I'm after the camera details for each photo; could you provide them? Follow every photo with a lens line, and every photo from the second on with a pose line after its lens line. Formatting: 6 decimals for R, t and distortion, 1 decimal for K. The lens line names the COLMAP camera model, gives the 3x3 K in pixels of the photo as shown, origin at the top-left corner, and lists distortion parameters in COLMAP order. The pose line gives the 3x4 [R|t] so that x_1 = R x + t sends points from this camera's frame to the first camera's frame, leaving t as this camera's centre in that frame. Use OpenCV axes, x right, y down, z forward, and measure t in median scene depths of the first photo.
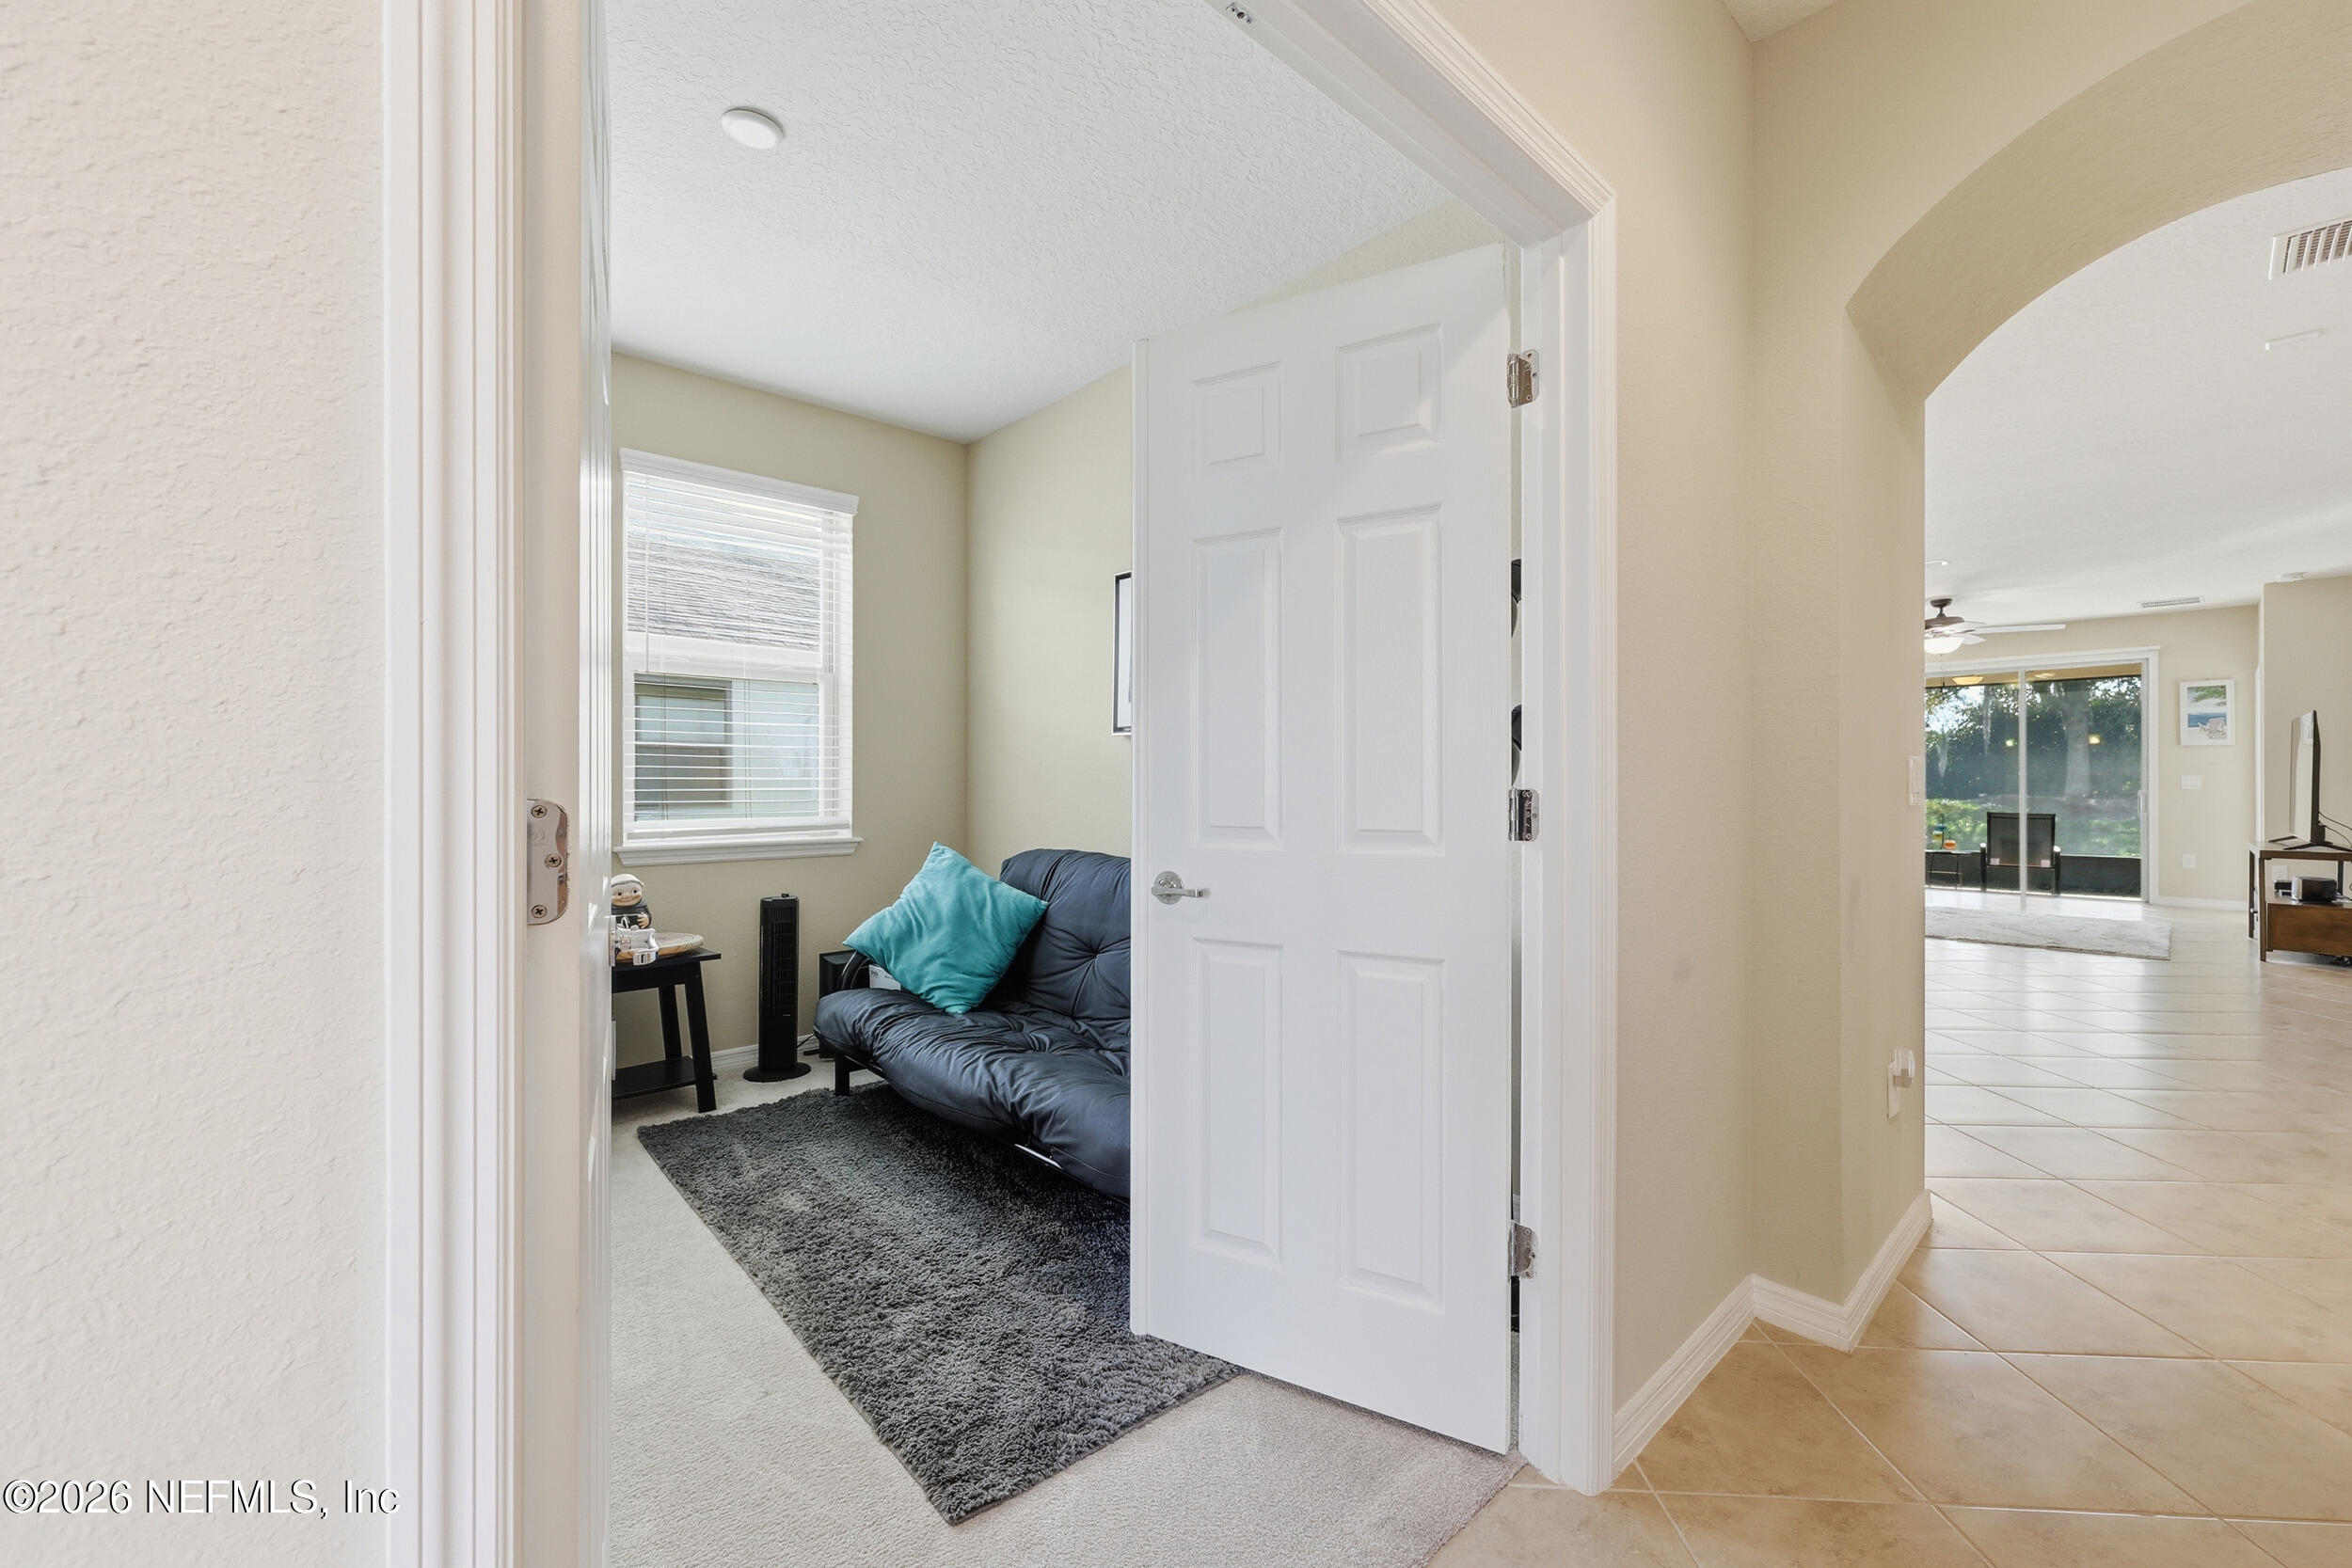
lens RADIAL K [[981.3, 0, 1177.7], [0, 981.3, 776.9], [0, 0, 1]] dist [0.003663, 0.004928]
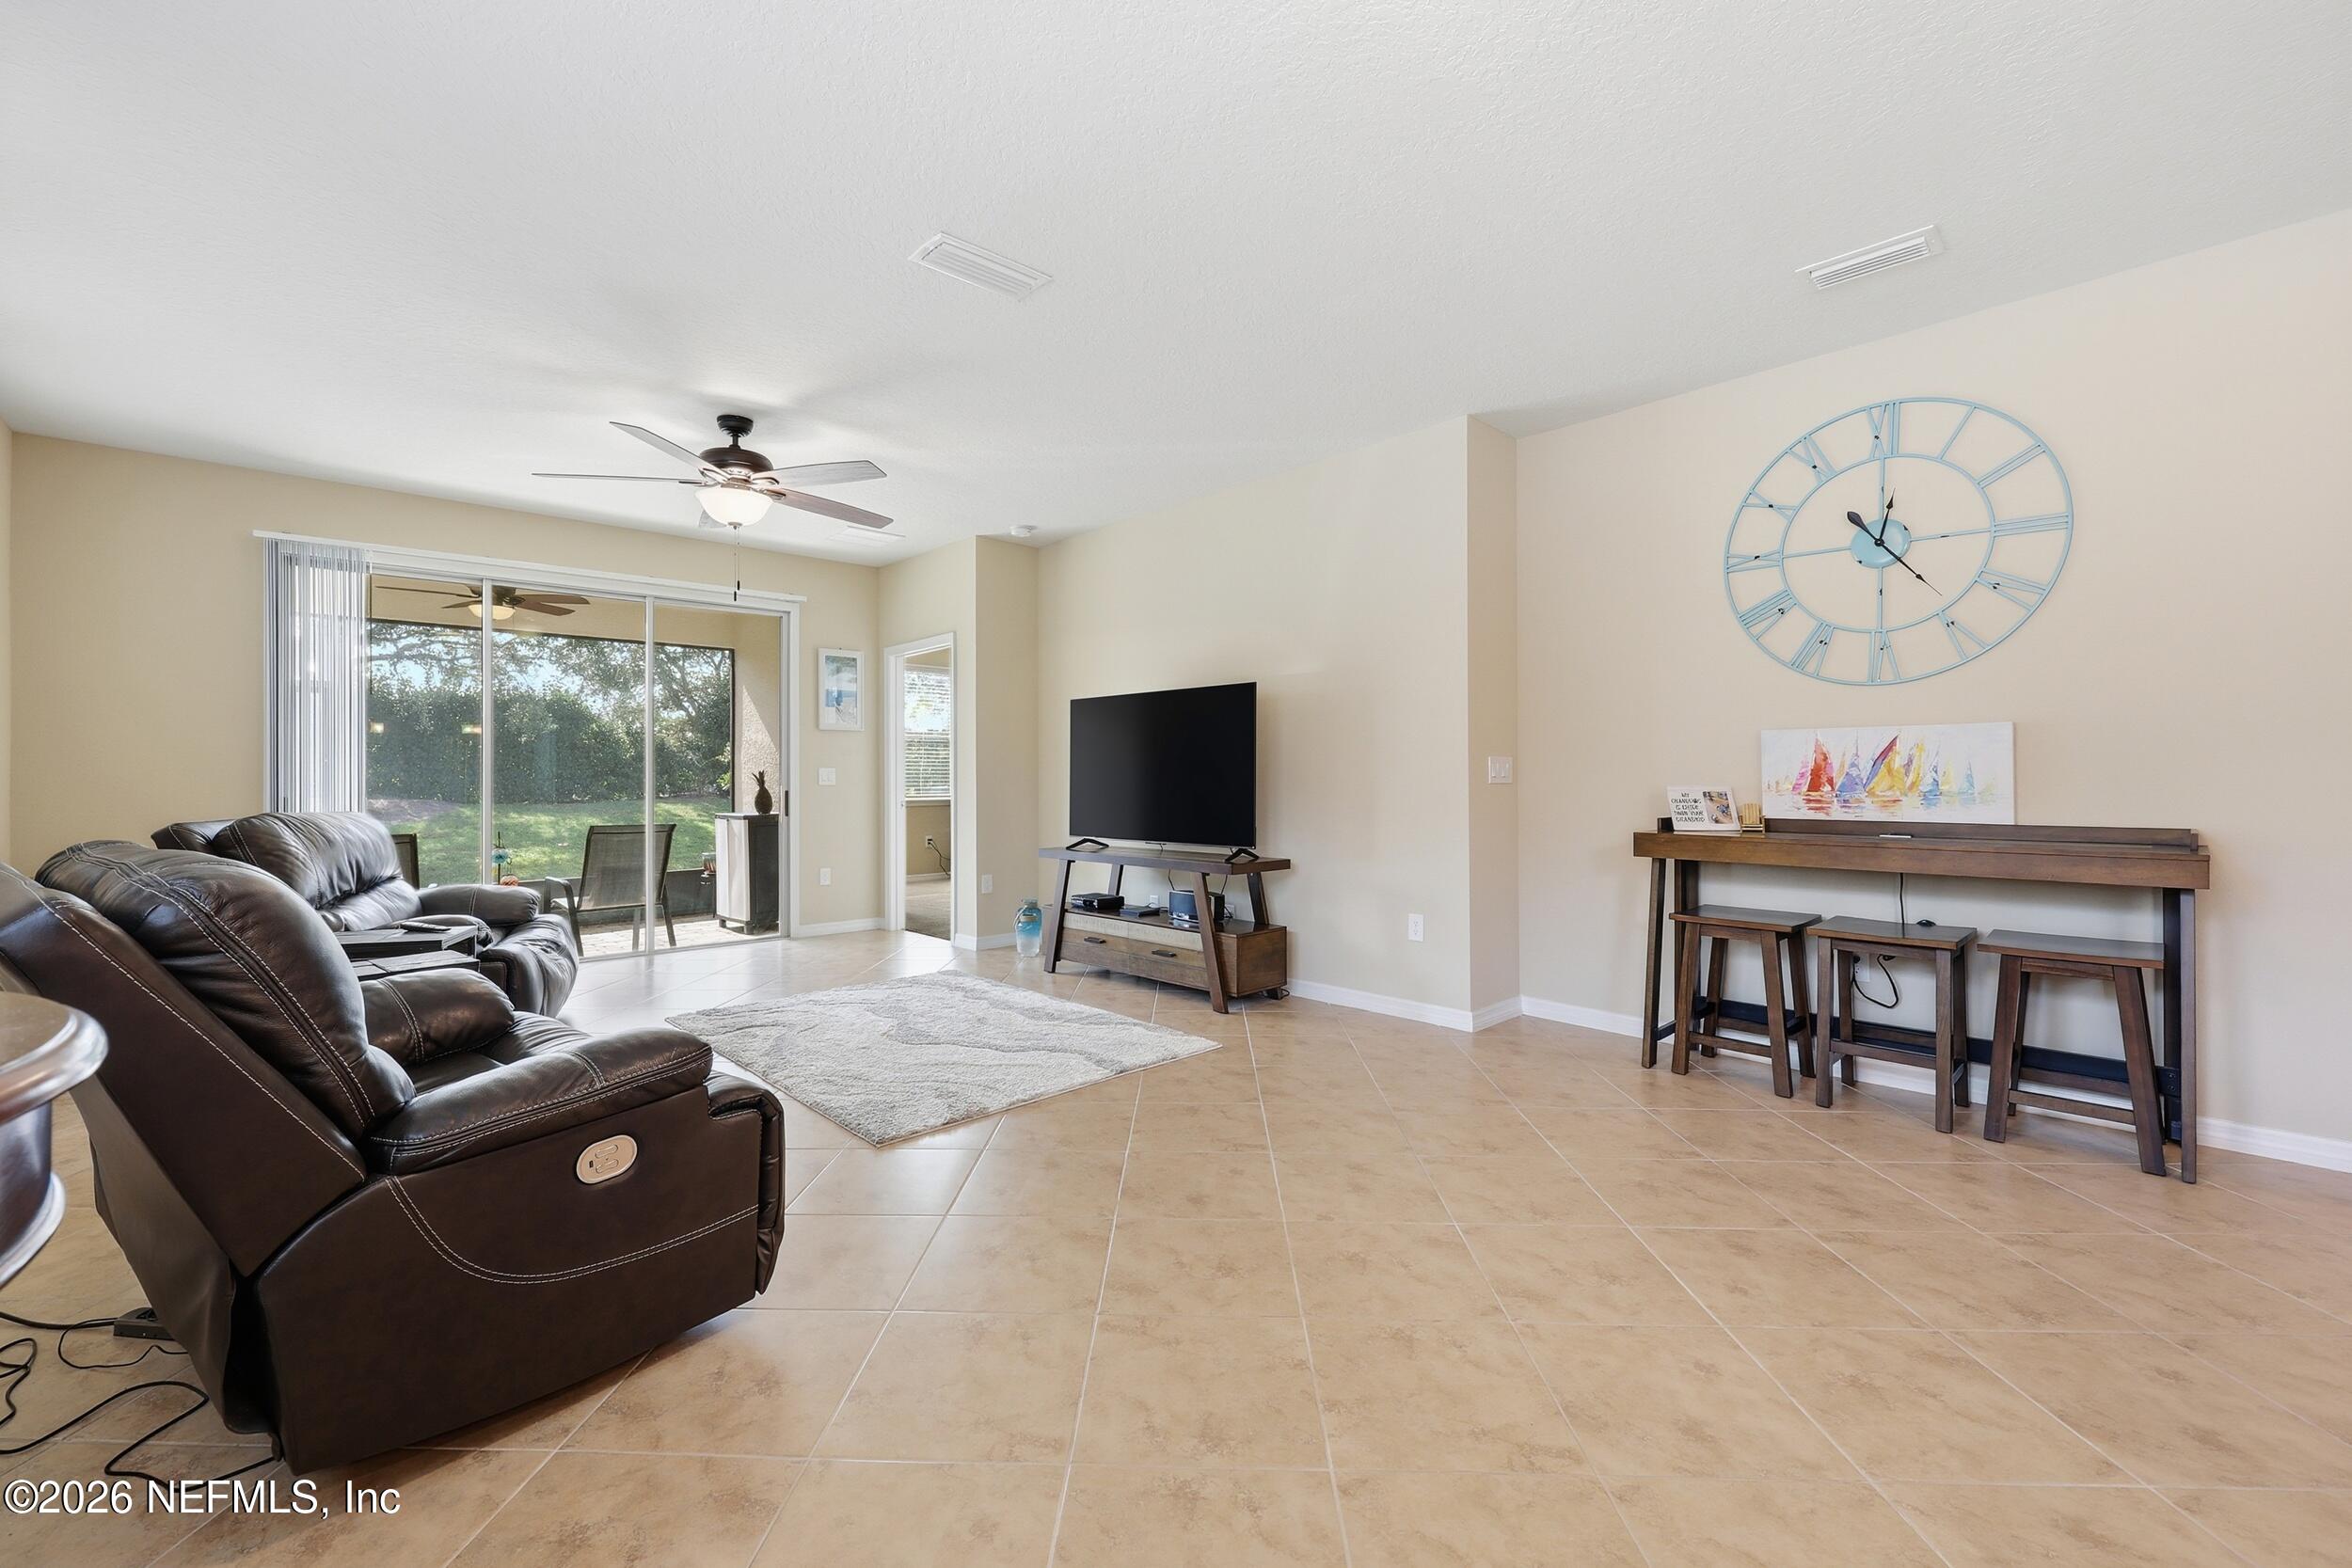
lens RADIAL K [[953.2, 0, 1162.2], [0, 953.2, 776.1], [0, 0, 1]] dist [-0.002941, -0.000105]
pose [[0.013147, 0.002773, 0.999910, 0.289440], [-0.001593, 0.999995, -0.002752, 0.007595], [-0.999912, -0.001557, 0.013151, 0.788432]]
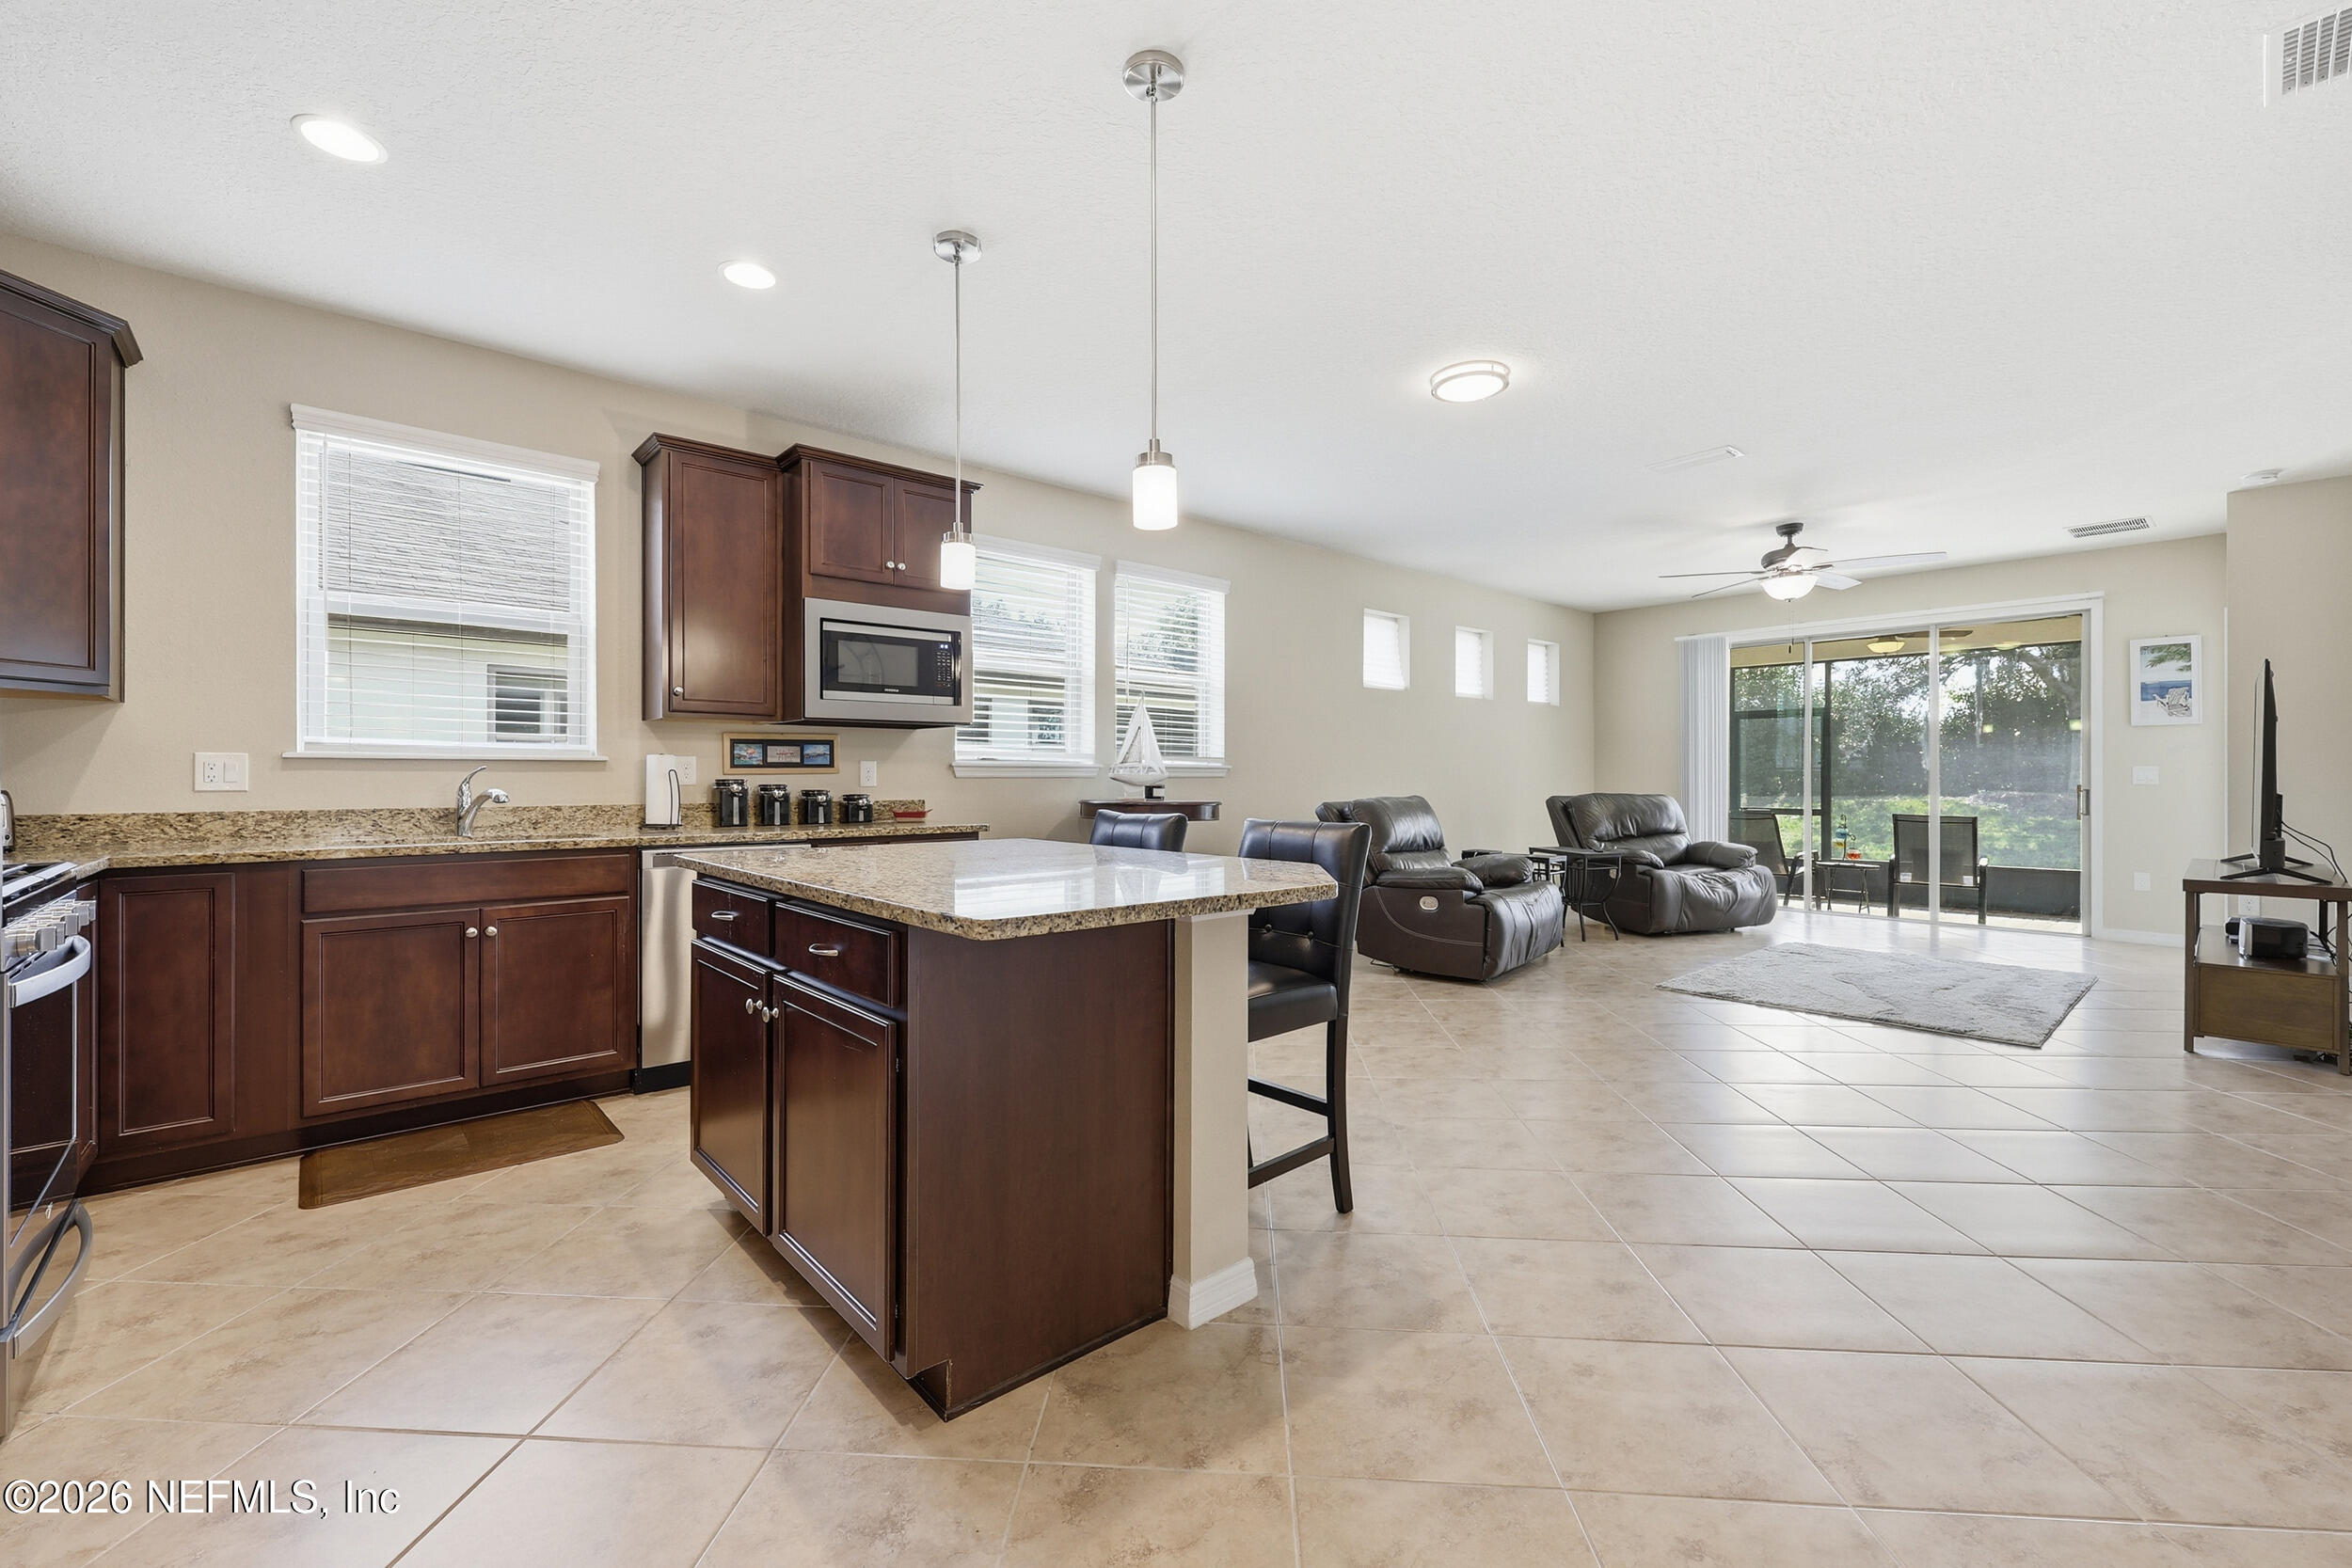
lens RADIAL K [[974.6, 0, 1183.3], [0, 974.6, 769.5], [0, 0, 1]] dist [0.008483, -0.000888]
pose [[0.999552, 0.000603, -0.029929, 0.355159], [-0.000776, 0.999983, -0.005755, 0.006804], [0.029925, 0.005776, 0.999535, 0.266418]]
